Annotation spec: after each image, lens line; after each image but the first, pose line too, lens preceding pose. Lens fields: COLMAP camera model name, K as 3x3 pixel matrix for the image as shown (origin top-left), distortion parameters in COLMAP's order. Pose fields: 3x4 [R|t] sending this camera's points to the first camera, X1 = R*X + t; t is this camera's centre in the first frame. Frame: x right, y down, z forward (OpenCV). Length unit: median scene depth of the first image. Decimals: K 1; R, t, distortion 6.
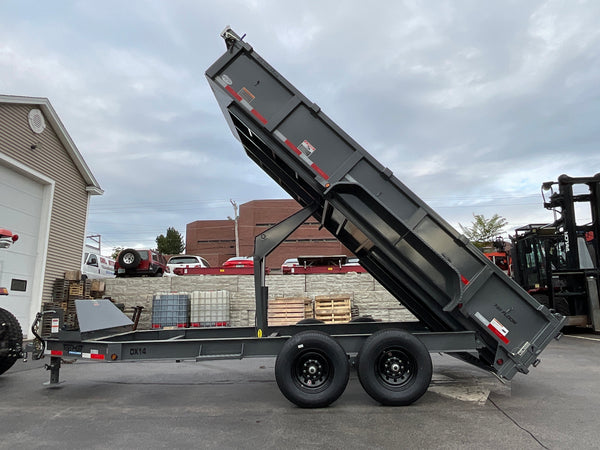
lens RADIAL K [[401.4, 0, 311.0], [0, 401.4, 234.1], [0, 0, 1]] dist [-0.000494, -0.002144]
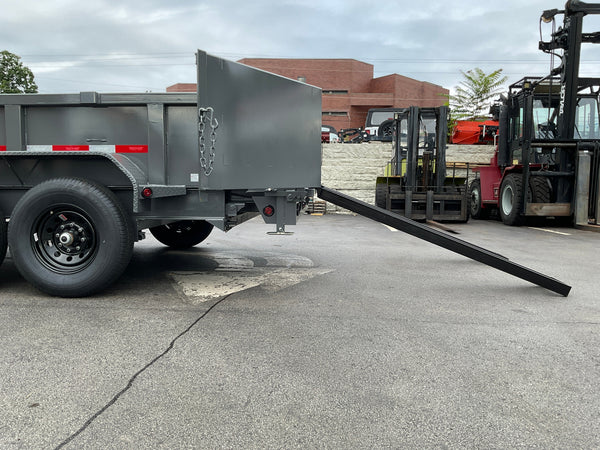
lens RADIAL K [[471.4, 0, 300.0], [0, 471.4, 225.0], [0, 0, 1]] dist [0.069063, -0.113666]
pose [[0.998565, 0.044100, -0.030371, 0.206331], [-0.035406, 0.969297, 0.243330, 0.043571], [0.040169, -0.241905, 0.969468, 0.111503]]
